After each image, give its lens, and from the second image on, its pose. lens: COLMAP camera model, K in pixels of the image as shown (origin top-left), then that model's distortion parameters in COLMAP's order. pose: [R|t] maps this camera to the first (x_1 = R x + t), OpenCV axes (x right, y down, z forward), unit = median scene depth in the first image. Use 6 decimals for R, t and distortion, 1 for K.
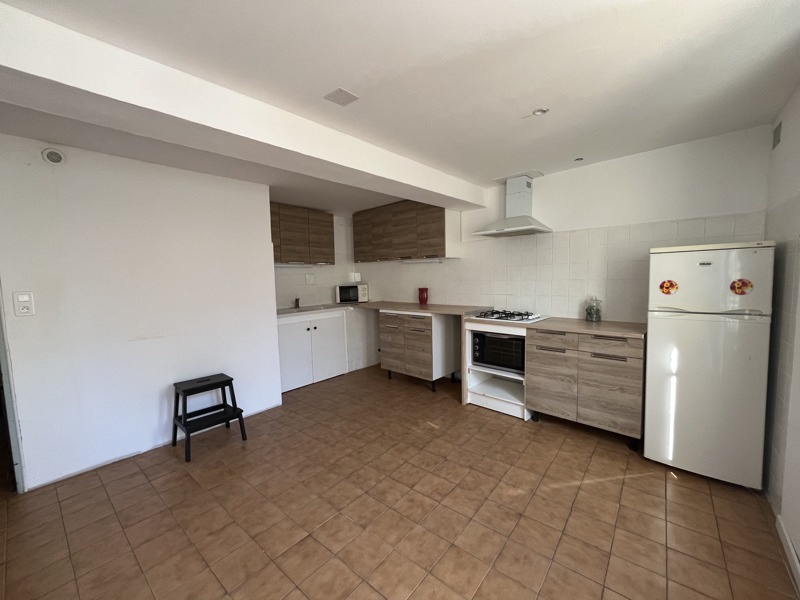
lens RADIAL K [[322.0, 0, 398.1], [0, 322.0, 299.3], [0, 0, 1]] dist [-0.004184, 0.000004]
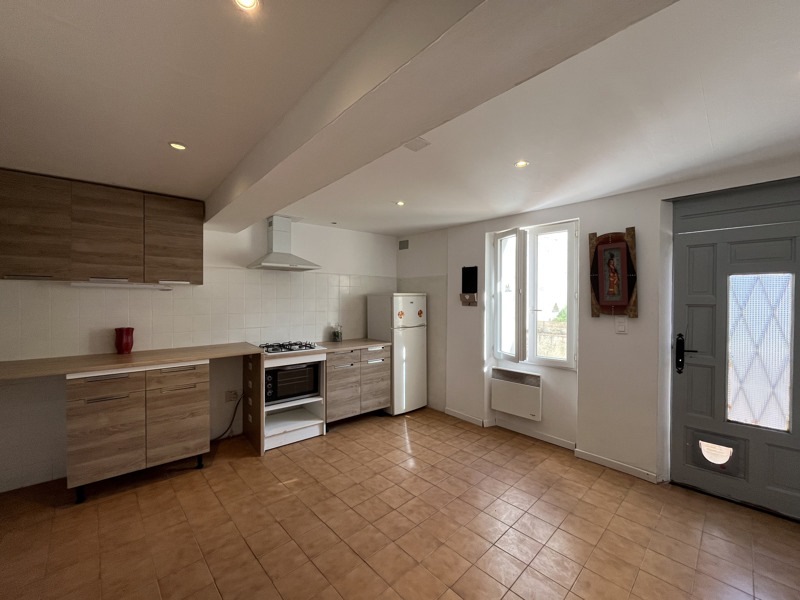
lens RADIAL K [[322.0, 0, 398.7], [0, 322.0, 302.1], [0, 0, 1]] dist [-0.004184, 0.000004]
pose [[0.122004, 0.007862, 0.992498, -0.776219], [0.065662, 0.997714, -0.015975, -0.063420], [-0.990355, 0.067119, 0.121209, 0.612819]]
